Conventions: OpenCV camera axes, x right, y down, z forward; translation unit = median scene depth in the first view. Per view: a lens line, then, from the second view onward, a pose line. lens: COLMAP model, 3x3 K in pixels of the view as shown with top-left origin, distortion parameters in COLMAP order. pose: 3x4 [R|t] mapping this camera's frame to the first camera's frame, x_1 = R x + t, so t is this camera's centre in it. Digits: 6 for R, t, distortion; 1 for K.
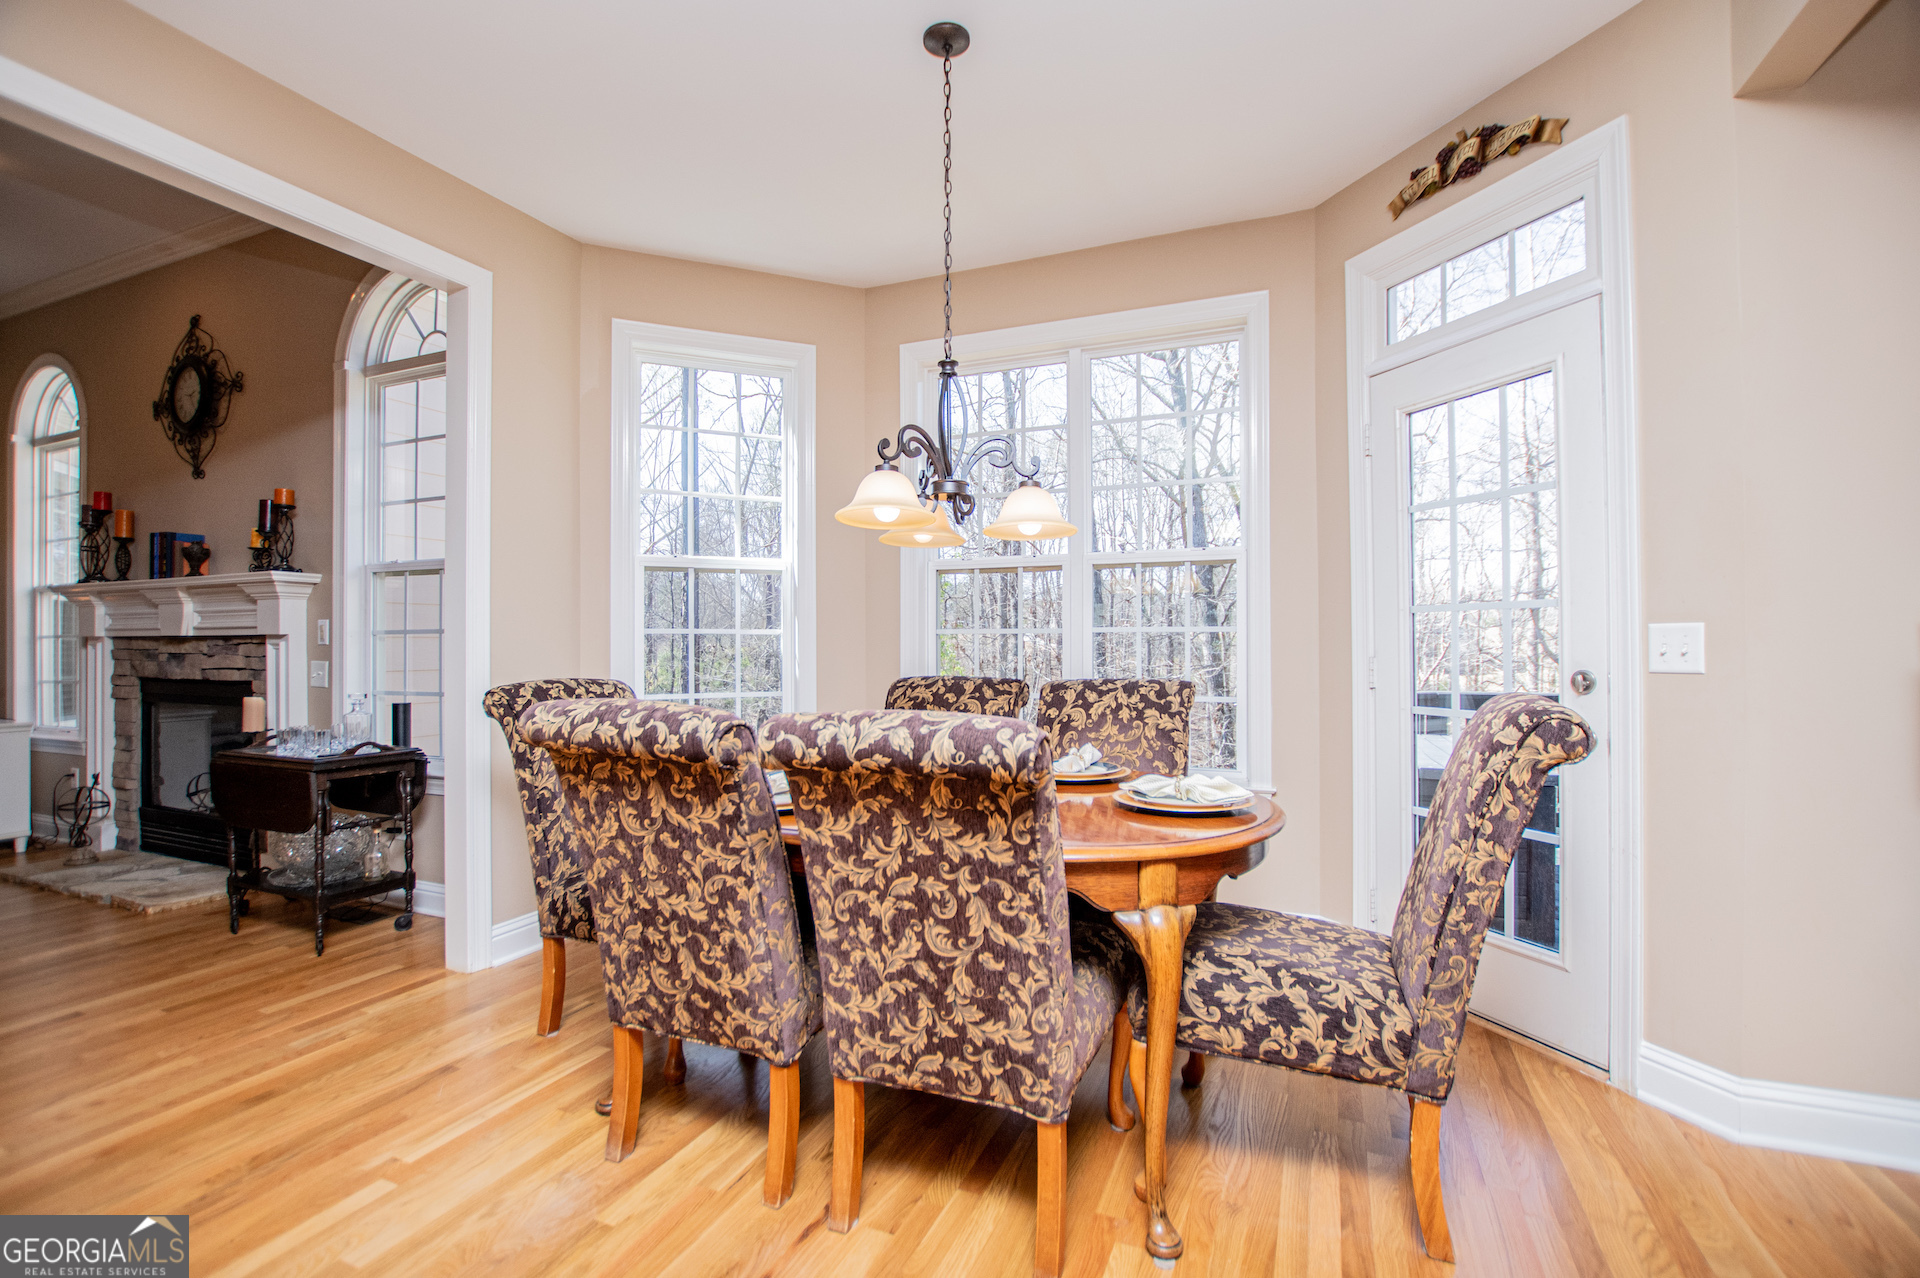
lens RADIAL K [[875.3, 0, 970.4], [0, 875.3, 629.7], [0, 0, 1]] dist [-0.037463, 0.000137]
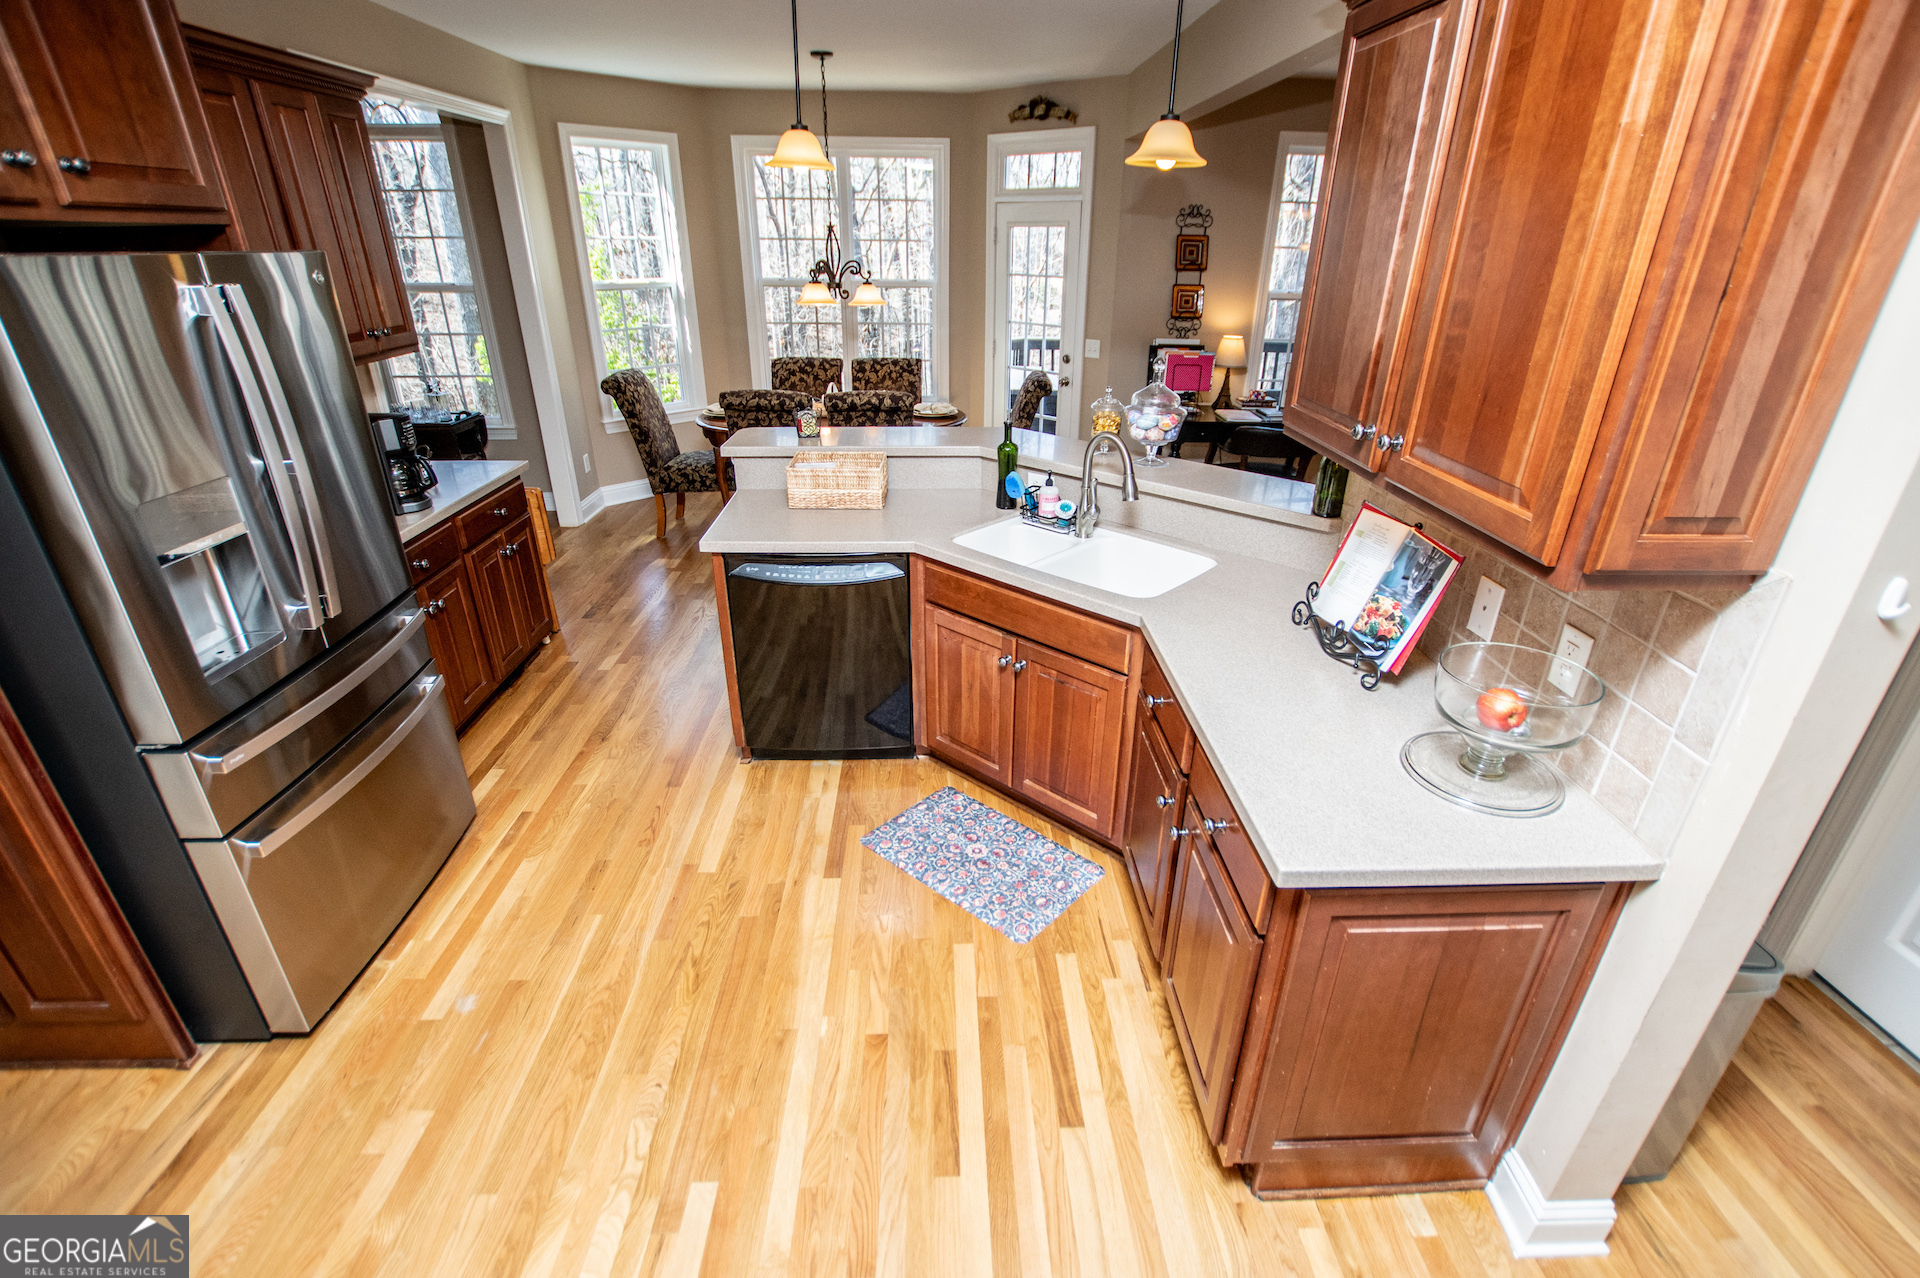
lens RADIAL K [[864.5, 0, 973.5], [0, 864.5, 636.3], [0, 0, 1]] dist [-0.015366, 0.000692]
pose [[0.906638, -0.166058, 0.387856, -0.609042], [-0.019736, 0.901589, 0.432142, -0.261080], [-0.421448, -0.399451, 0.814138, -1.169709]]
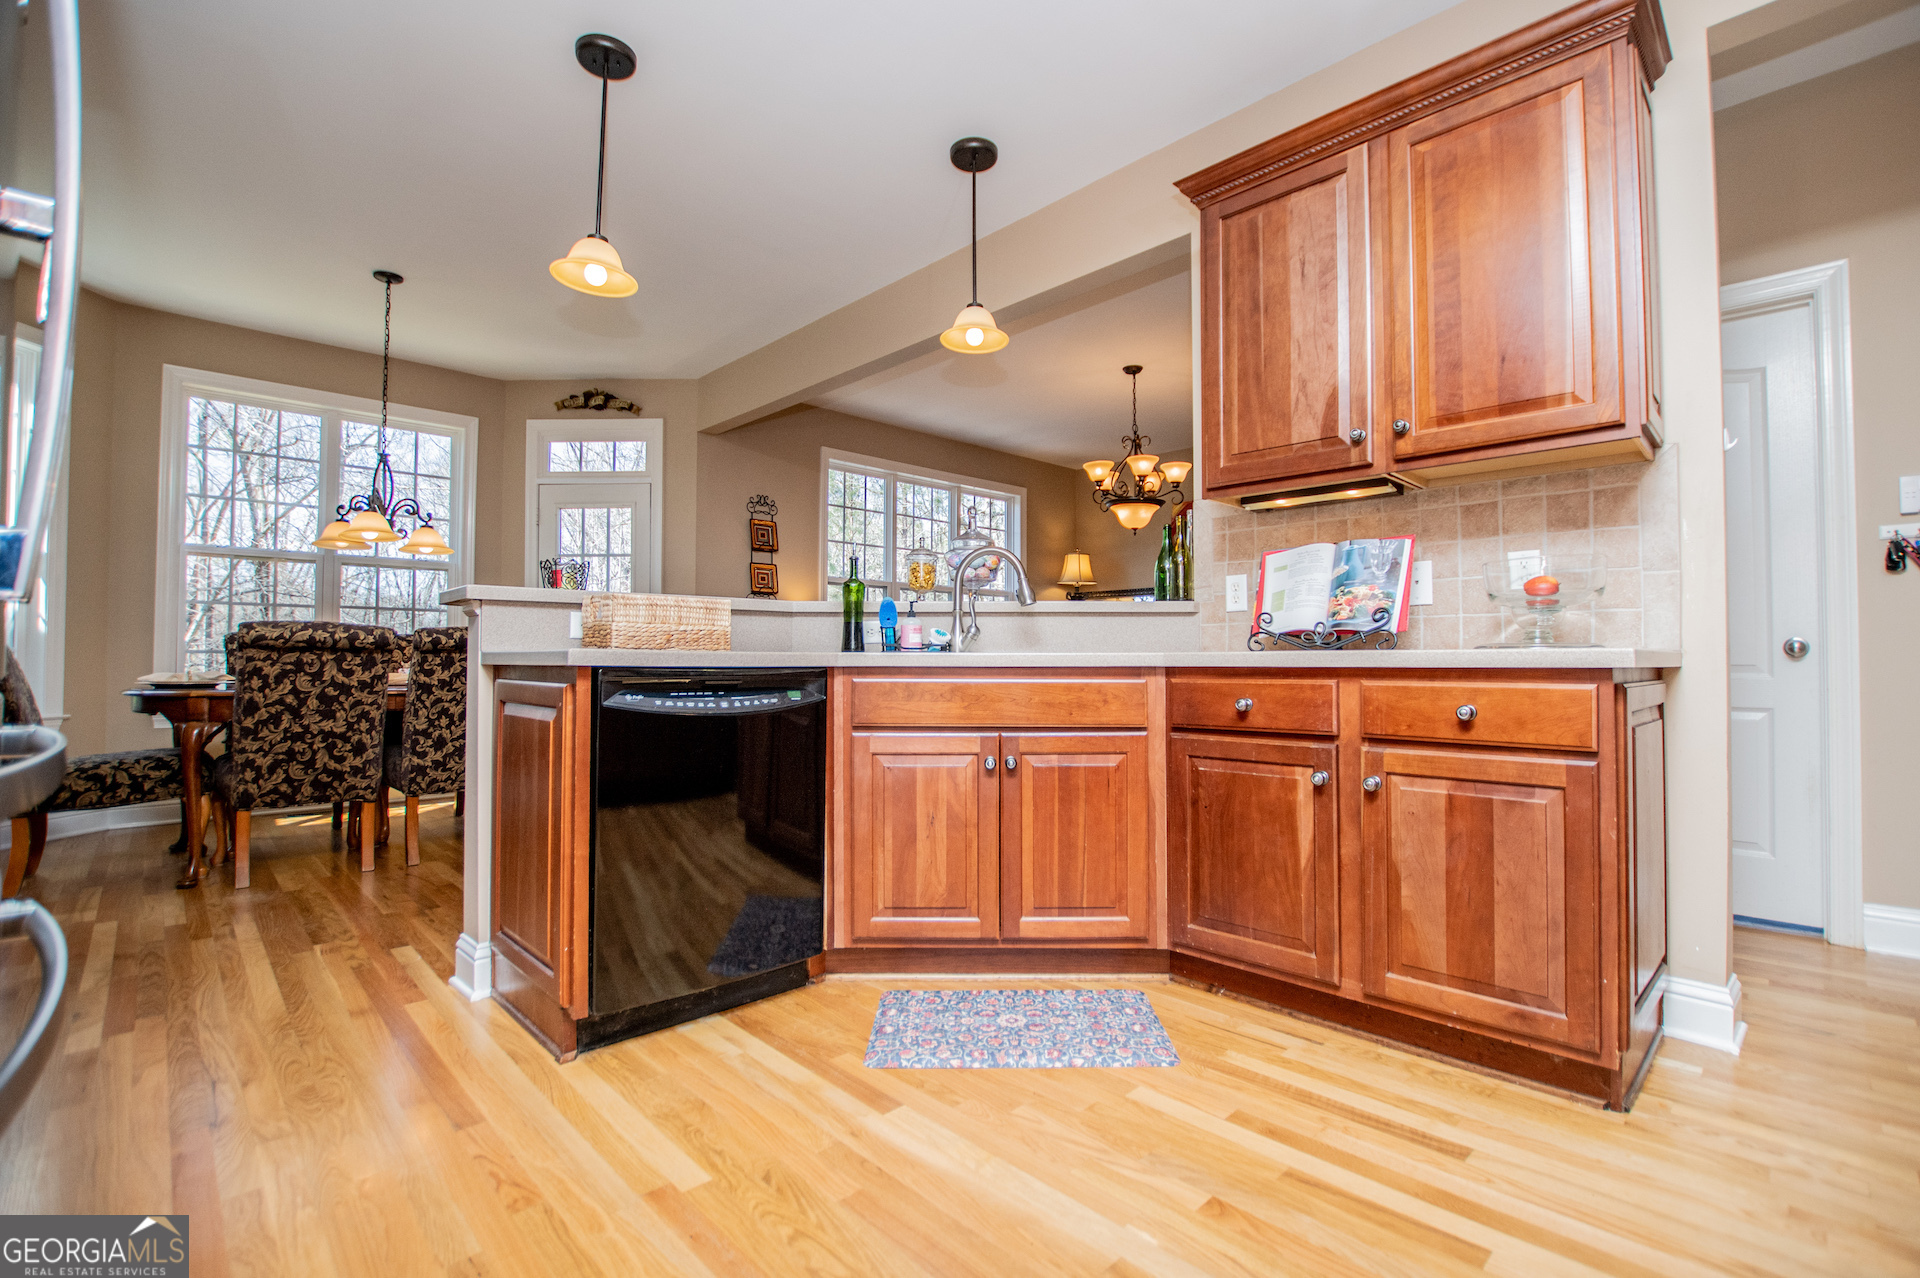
lens RADIAL K [[855.4, 0, 976.0], [0, 855.4, 642.6], [0, 0, 1]] dist [-0.025615, 0.004416]
pose [[0.393267, 0.017340, 0.919261, -0.963640], [-0.014319, 0.999816, -0.012734, 0.080888], [-0.919313, -0.008156, 0.393443, -0.709662]]
